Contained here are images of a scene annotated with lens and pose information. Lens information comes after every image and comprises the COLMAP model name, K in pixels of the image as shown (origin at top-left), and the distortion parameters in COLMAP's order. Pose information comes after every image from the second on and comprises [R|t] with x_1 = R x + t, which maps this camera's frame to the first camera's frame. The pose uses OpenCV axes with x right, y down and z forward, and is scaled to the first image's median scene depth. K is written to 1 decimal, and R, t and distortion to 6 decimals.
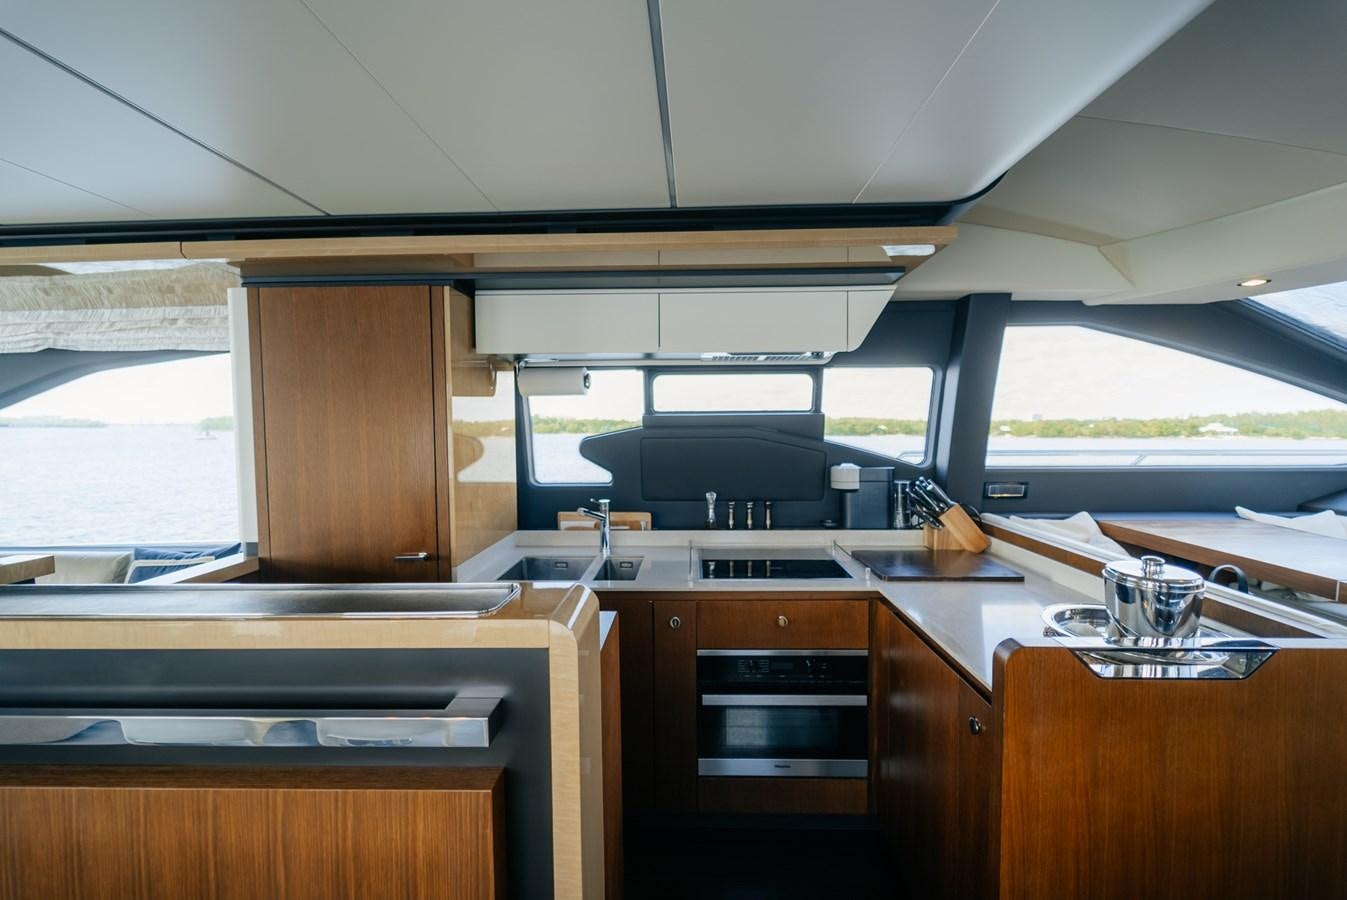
lens RADIAL K [[550.8, 0, 673.5], [0, 550.8, 450.0], [0, 0, 1]] dist [-0.002423, -0.000875]
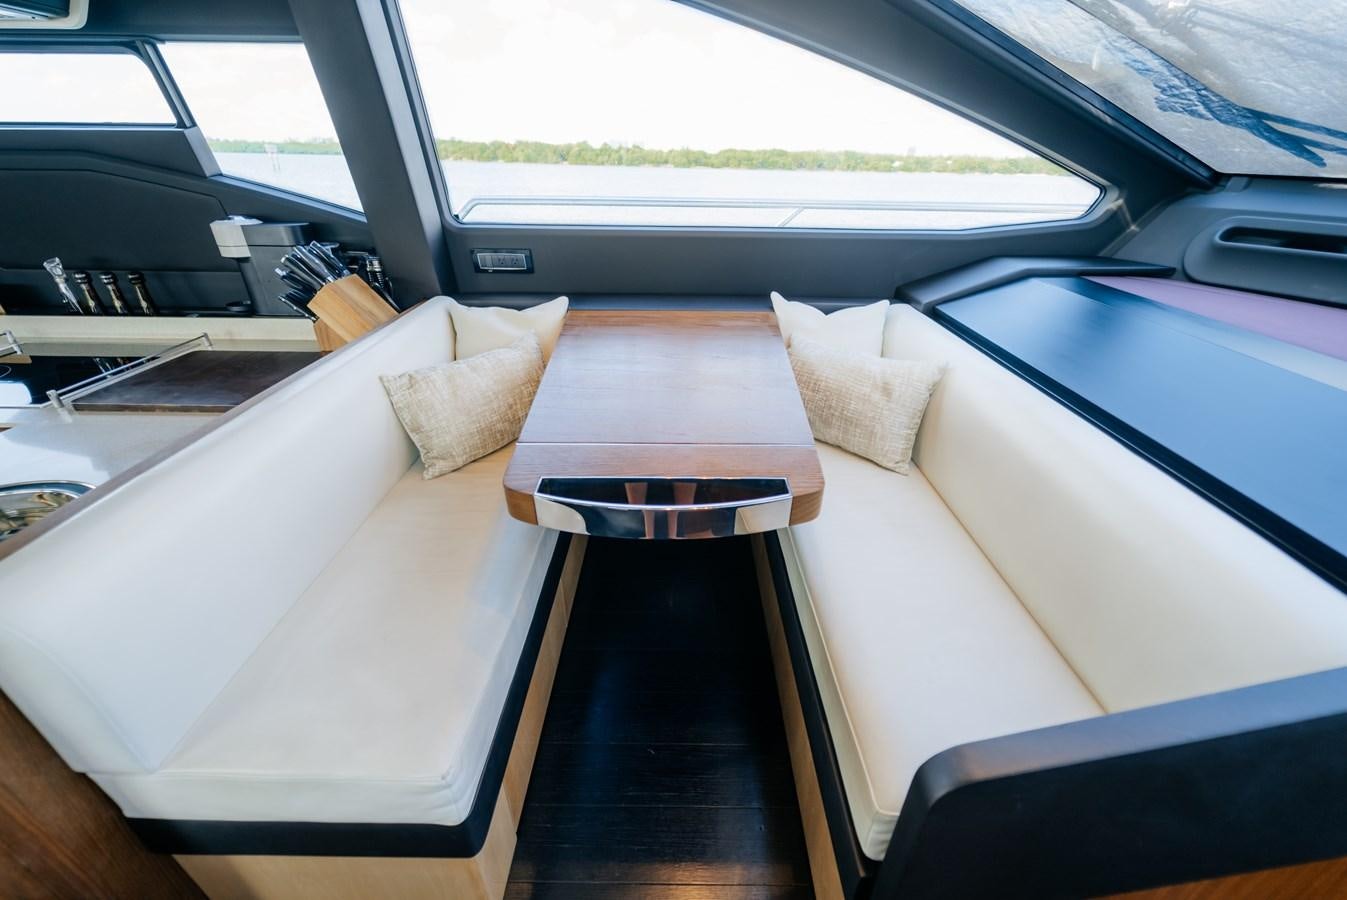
lens RADIAL K [[550.8, 0, 673.5], [0, 550.8, 450.0], [0, 0, 1]] dist [-0.002423, -0.000875]
pose [[0.999878, 0.009755, 0.012231, 0.844719], [-0.014062, 0.903072, 0.429258, -0.013524], [-0.006858, -0.429377, 0.903099, 0.272057]]
